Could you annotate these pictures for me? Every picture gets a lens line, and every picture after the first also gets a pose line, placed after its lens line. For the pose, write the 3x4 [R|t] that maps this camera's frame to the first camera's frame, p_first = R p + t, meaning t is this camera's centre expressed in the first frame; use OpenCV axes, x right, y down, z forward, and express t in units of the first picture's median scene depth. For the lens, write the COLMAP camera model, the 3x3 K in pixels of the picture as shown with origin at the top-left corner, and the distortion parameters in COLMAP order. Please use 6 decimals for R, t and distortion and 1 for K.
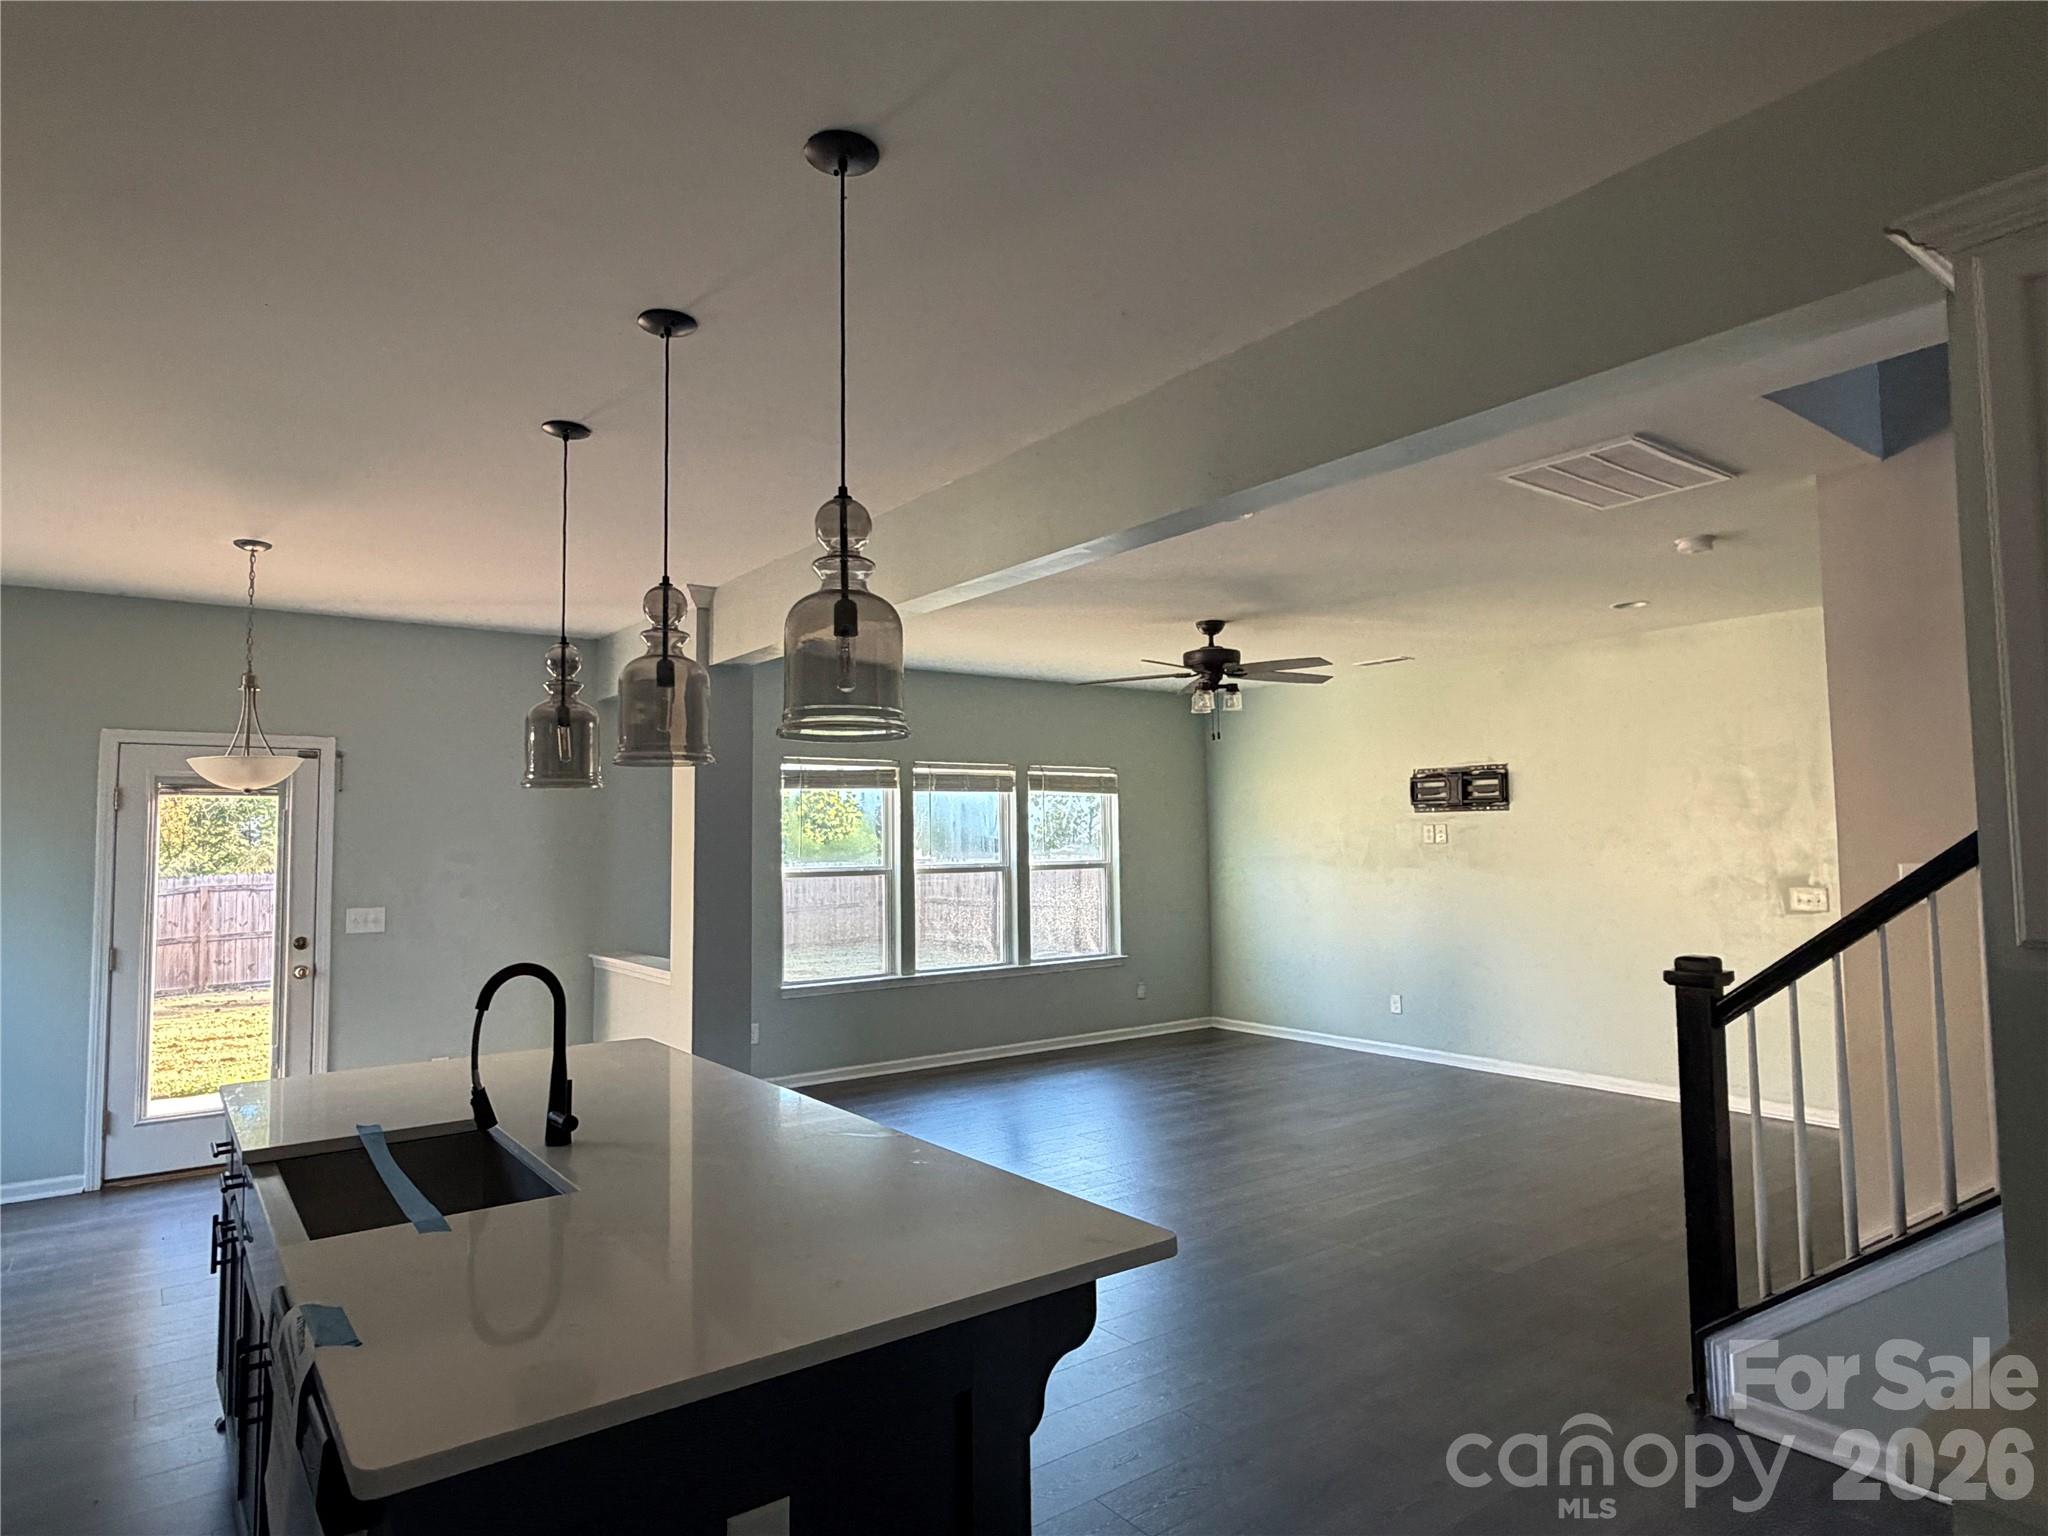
lens RADIAL K [[1173.5, 0, 1022.0], [0, 1173.5, 767.6], [0, 0, 1]] dist [0.004291, 0.000465]
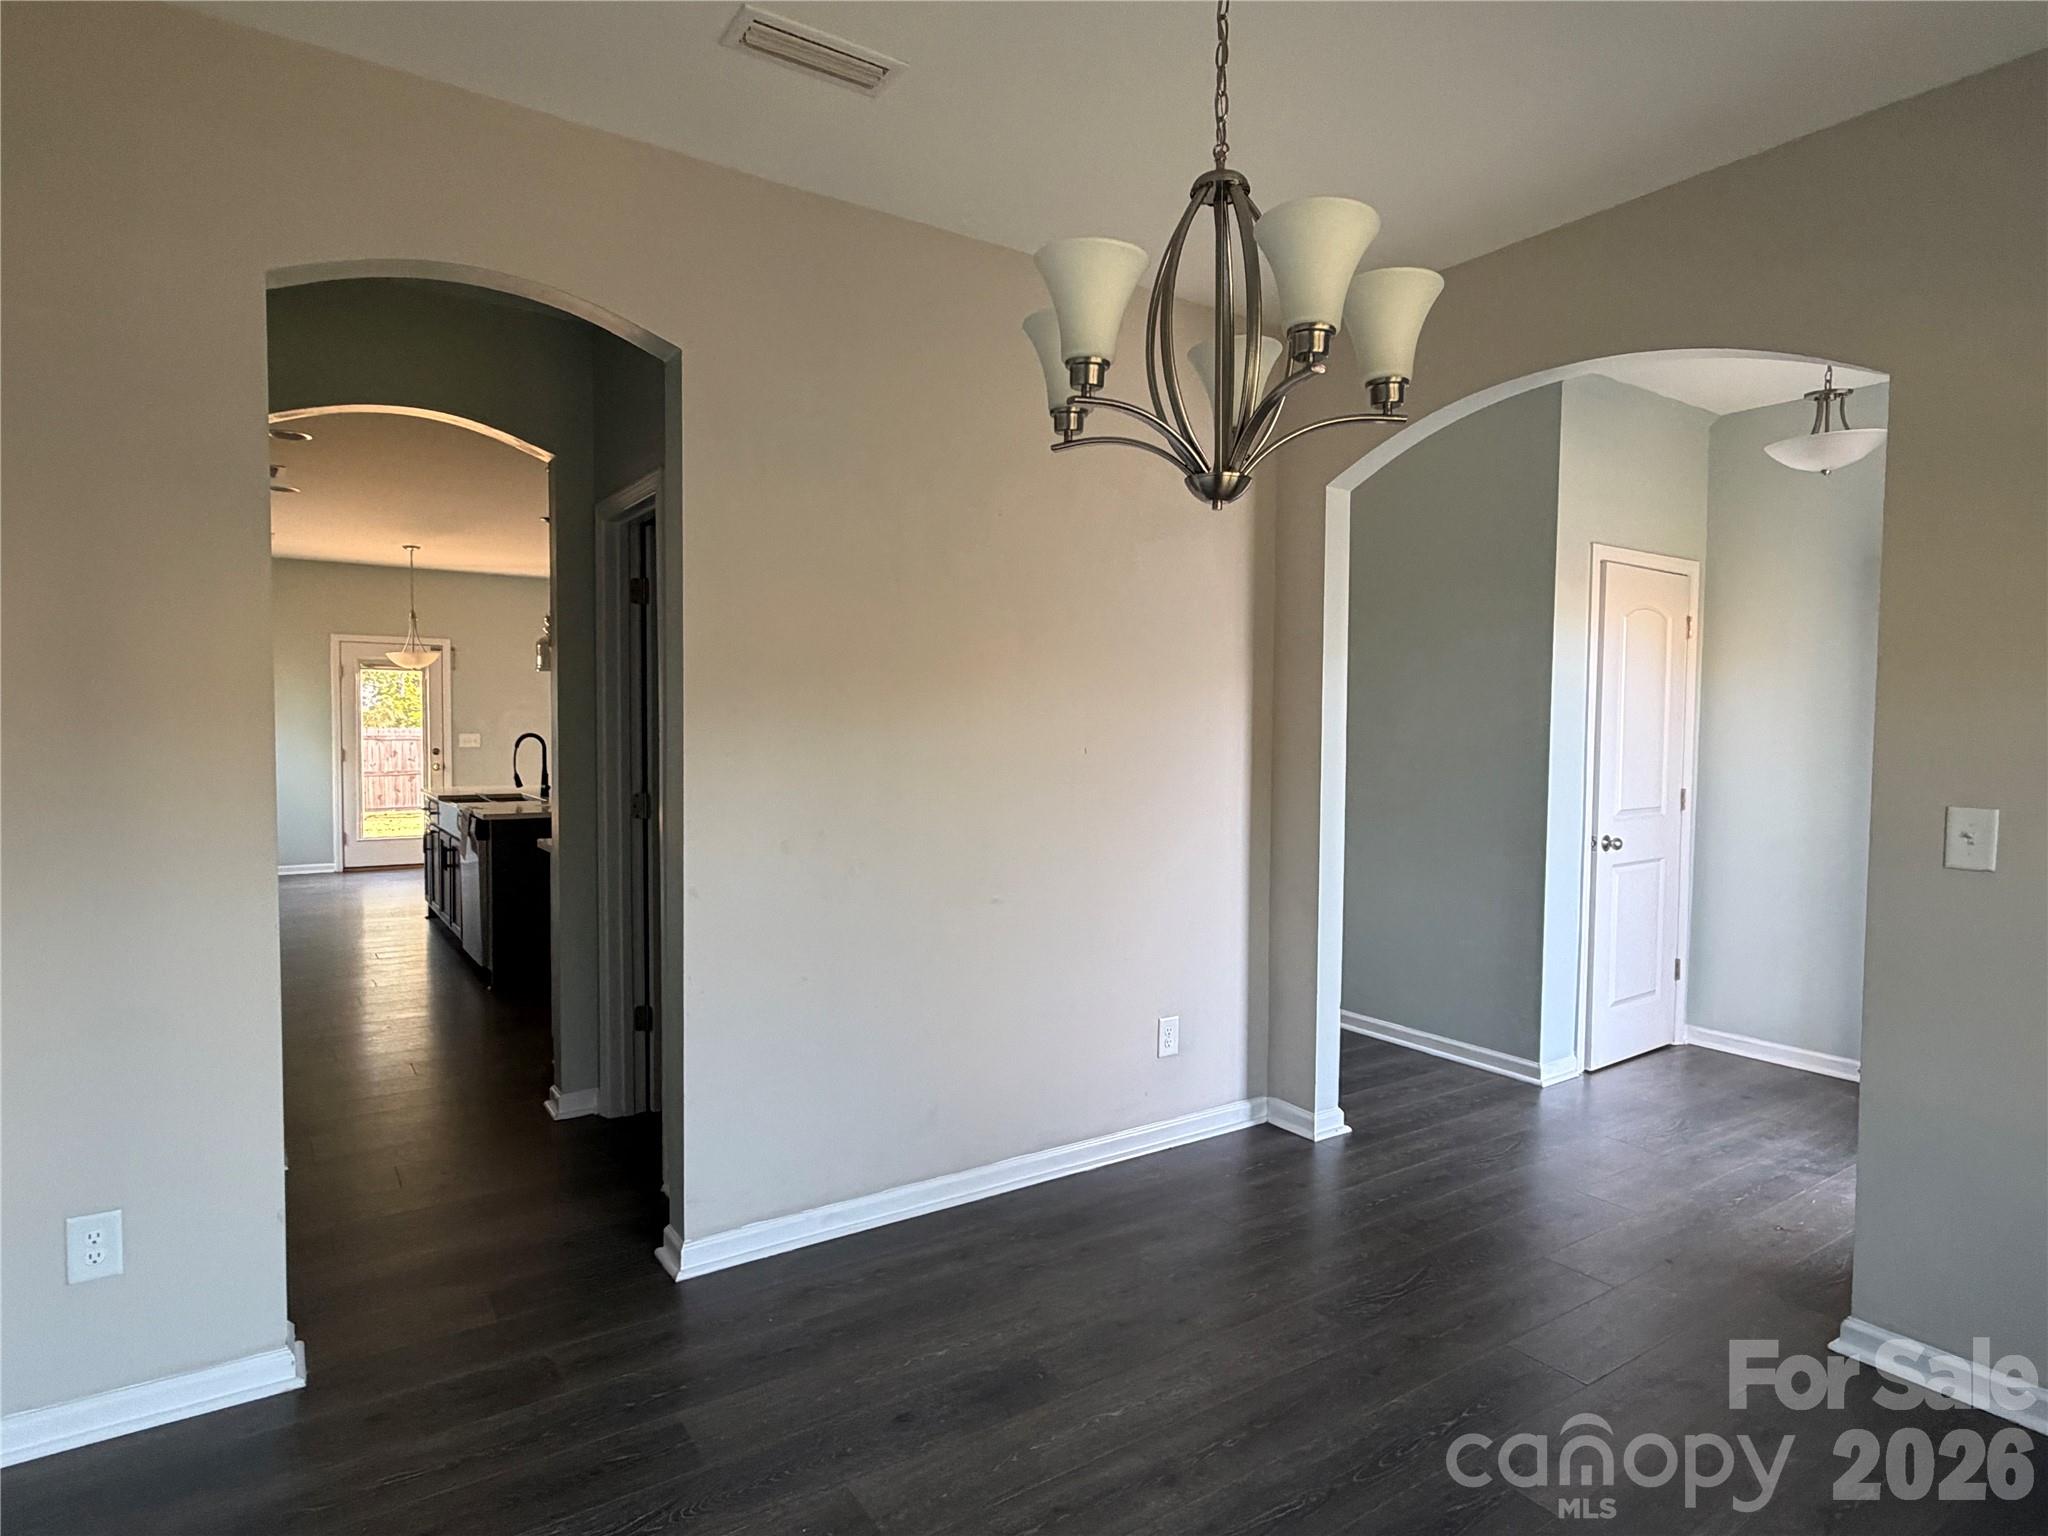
lens RADIAL K [[1145.2, 0, 1021.8], [0, 1145.2, 770.8], [0, 0, 1]] dist [-0.004905, -0.000107]
pose [[0.998622, 0.025434, -0.045906, 0.402366], [-0.020664, 0.994617, 0.101538, -0.022701], [0.048242, -0.100449, 0.993772, -0.770624]]
